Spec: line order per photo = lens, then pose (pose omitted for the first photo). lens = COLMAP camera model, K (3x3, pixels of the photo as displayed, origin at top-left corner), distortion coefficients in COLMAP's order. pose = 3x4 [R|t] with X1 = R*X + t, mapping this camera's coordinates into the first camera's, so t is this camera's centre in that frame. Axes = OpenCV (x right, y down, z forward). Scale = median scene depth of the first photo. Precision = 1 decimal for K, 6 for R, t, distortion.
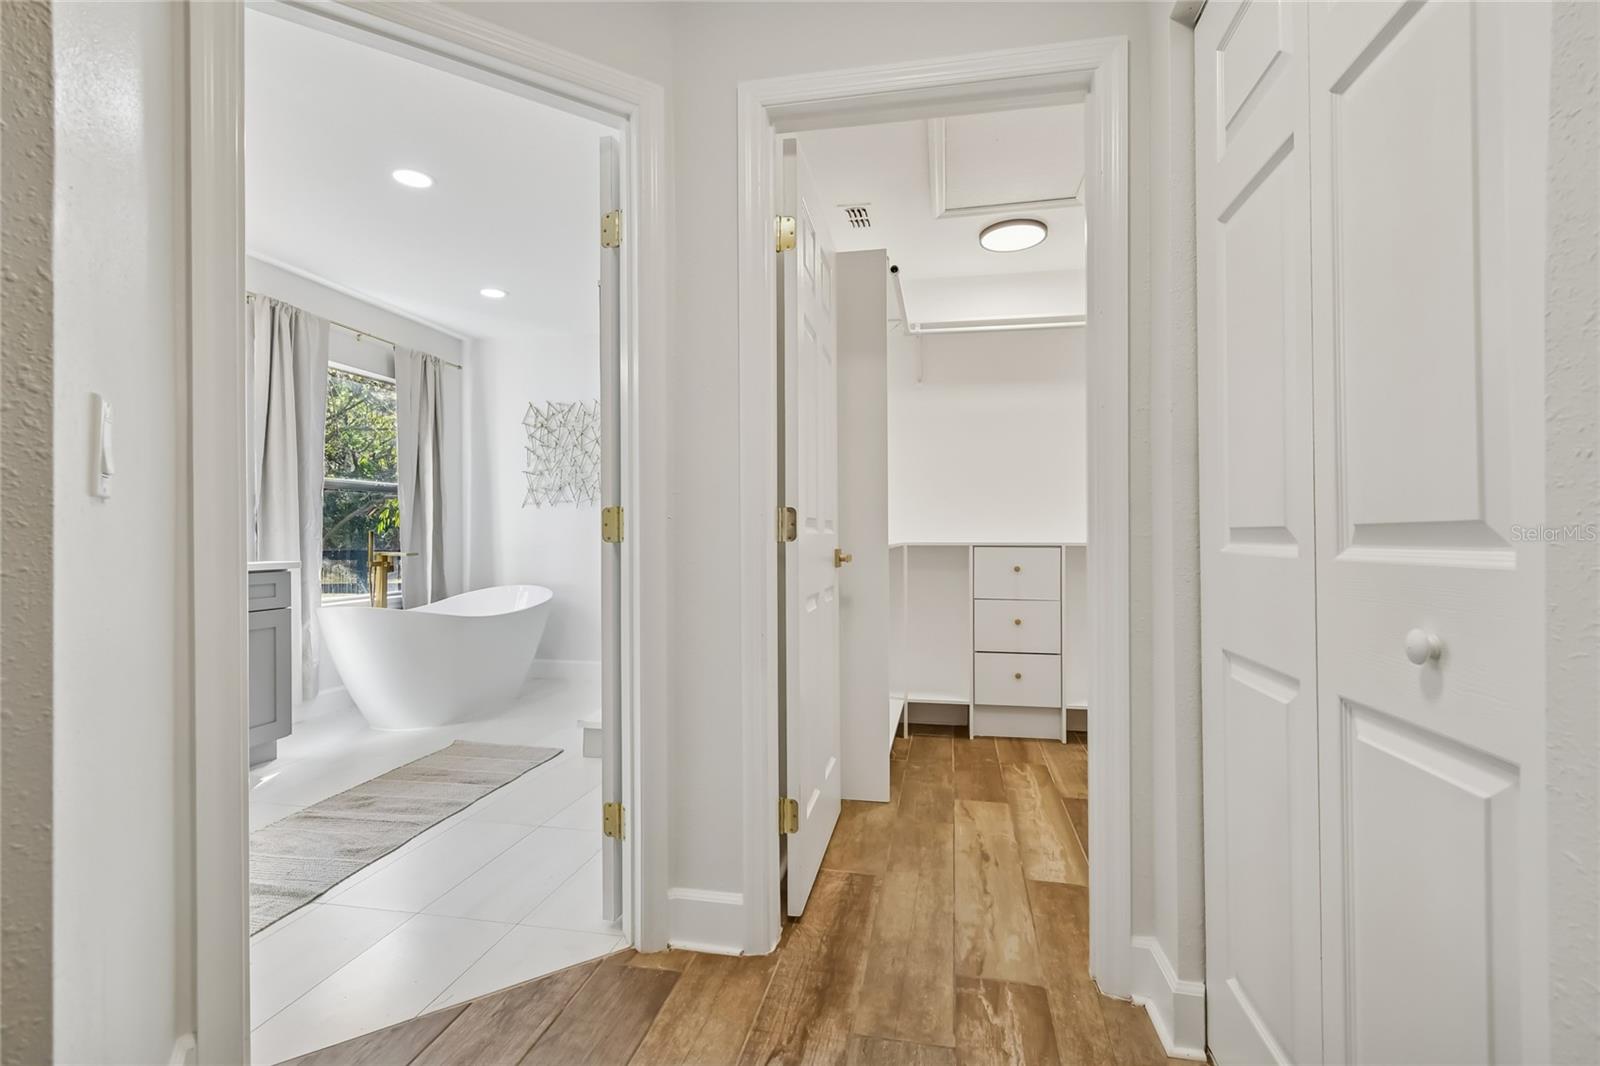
lens RADIAL K [[727.2, 0, 811.4], [0, 727.2, 536.6], [0, 0, 1]] dist [-0.001242, 0.000892]
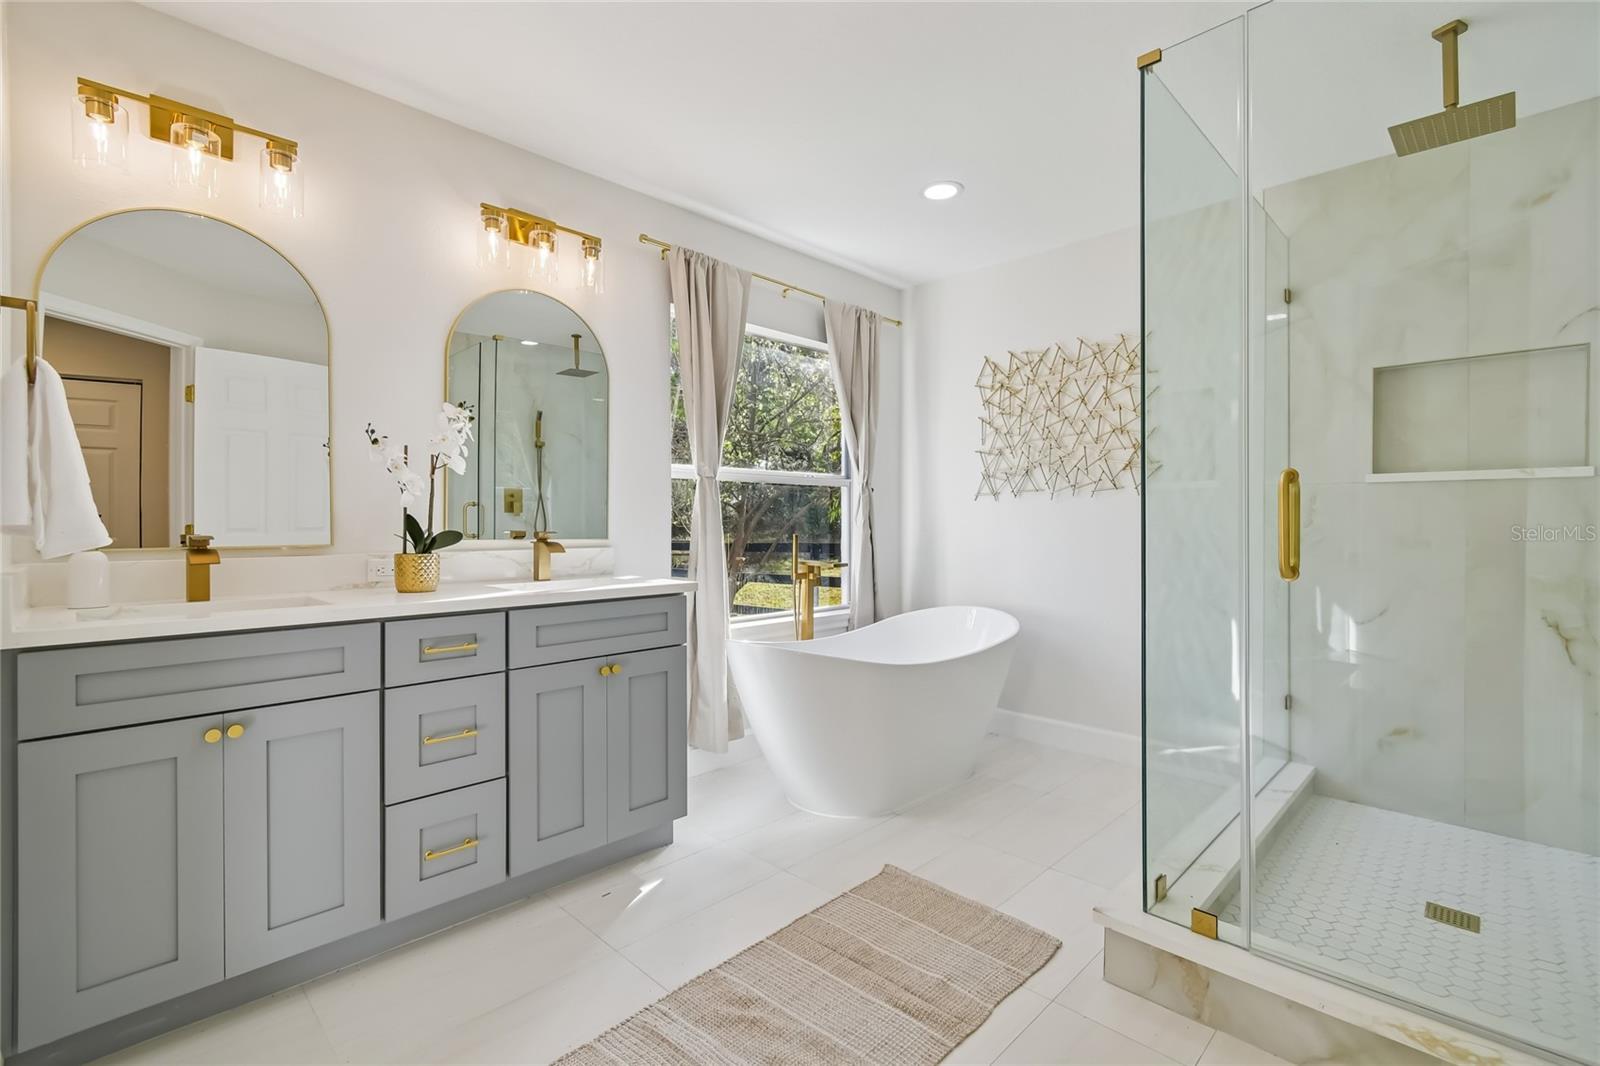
lens RADIAL K [[727.2, 0, 806.5], [0, 727.2, 527.7], [0, 0, 1]] dist [-0.001242, 0.000892]
pose [[0.833663, 0.004381, -0.552256, -0.134243], [-0.001352, 0.999982, 0.005892, -0.016083], [0.552272, -0.004166, 0.833653, 0.293150]]
